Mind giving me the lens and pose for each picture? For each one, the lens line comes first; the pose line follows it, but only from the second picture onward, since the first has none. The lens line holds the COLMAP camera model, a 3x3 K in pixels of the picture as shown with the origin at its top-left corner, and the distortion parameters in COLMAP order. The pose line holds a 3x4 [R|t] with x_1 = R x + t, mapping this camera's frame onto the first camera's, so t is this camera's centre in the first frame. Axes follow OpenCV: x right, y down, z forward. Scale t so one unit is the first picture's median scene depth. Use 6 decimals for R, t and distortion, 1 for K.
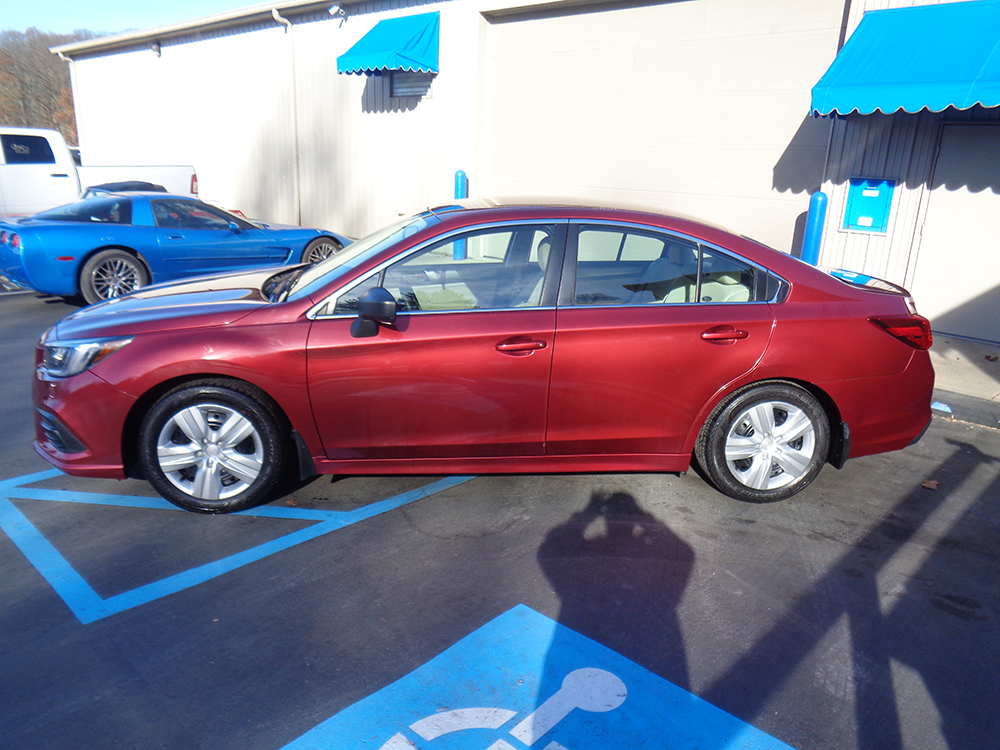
lens RADIAL K [[754.8, 0, 503.6], [0, 754.8, 378.6], [0, 0, 1]] dist [0.010593, -0.004713]
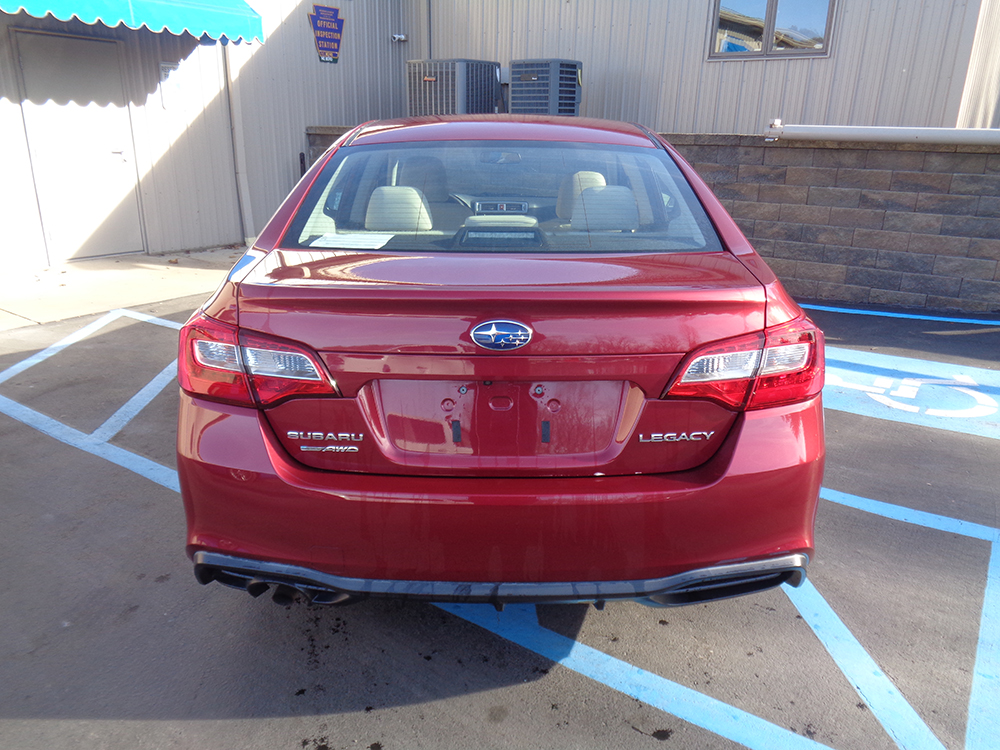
lens RADIAL K [[765.0, 0, 500.0], [0, 765.0, 375.0], [0, 0, 1]] dist [0.006926, -0.000317]
pose [[-0.160953, -0.335529, 0.928178, -0.424669], [0.256232, 0.893988, 0.367602, -0.136777], [-0.953121, 0.296995, -0.057916, 0.536731]]
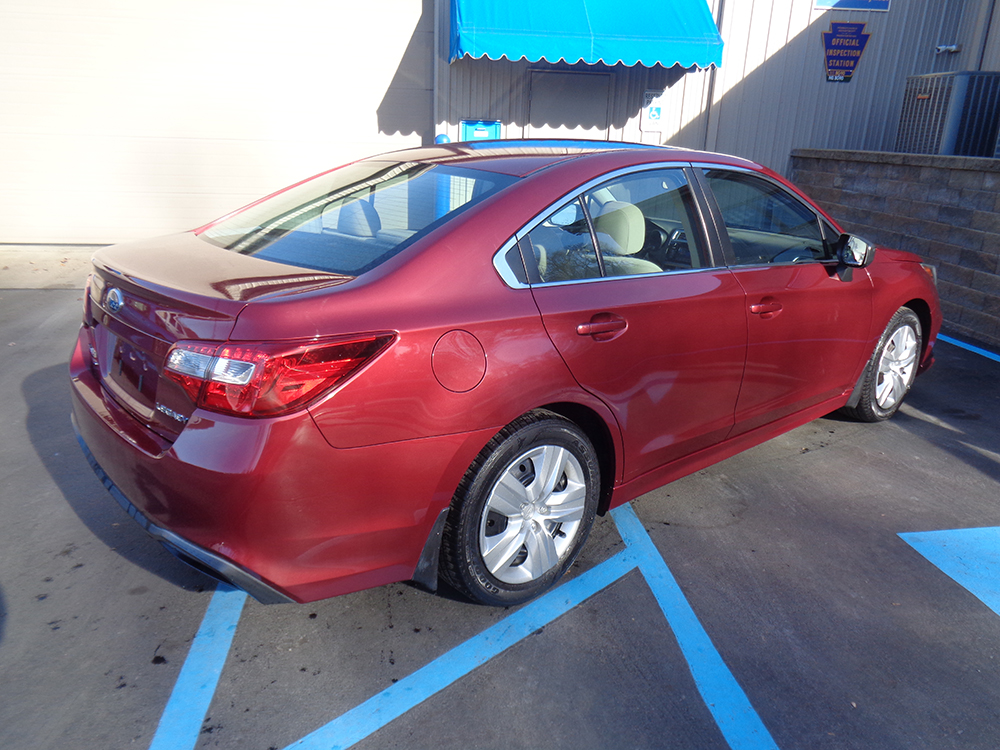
lens RADIAL K [[754.8, 0, 503.6], [0, 754.8, 378.6], [0, 0, 1]] dist [0.010593, -0.004713]
pose [[0.636466, -0.254222, 0.728205, -0.352134], [0.208364, 0.965689, 0.155015, -0.060728], [-0.742627, 0.053070, 0.667599, 0.243428]]
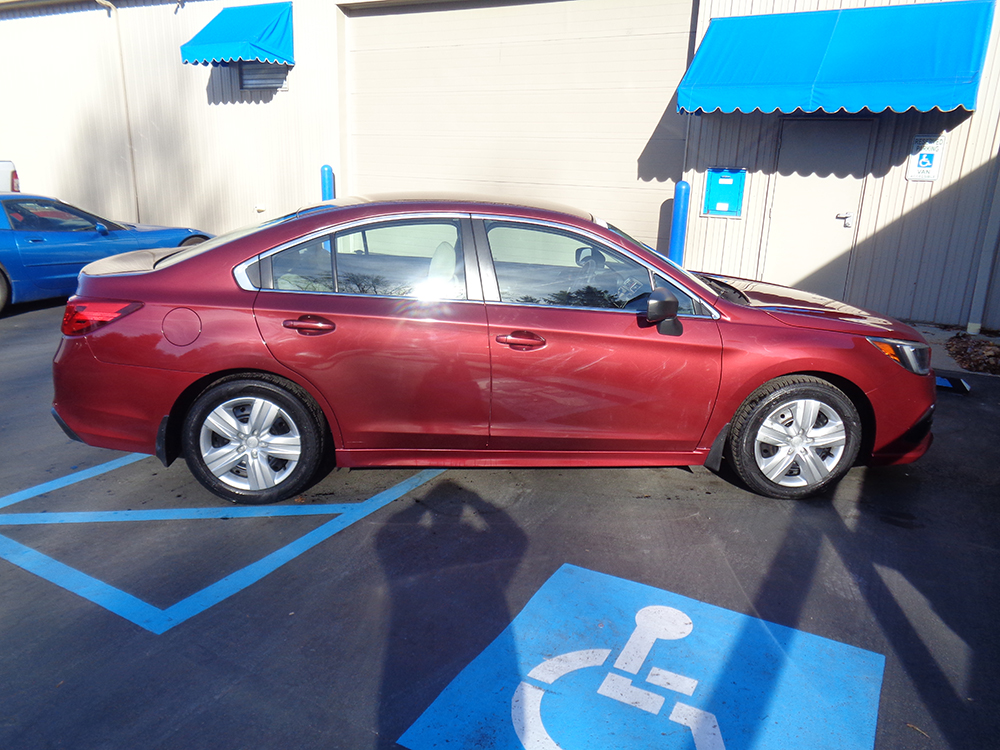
lens RADIAL K [[758.6, 0, 500.0], [0, 758.6, 375.0], [0, 0, 1]] dist [-0.042274, 0.084355]
pose [[0.973339, -0.071567, 0.217919, -0.100475], [0.070076, 0.997435, 0.014576, 0.001259], [-0.218403, 0.001084, 0.975858, -0.017690]]
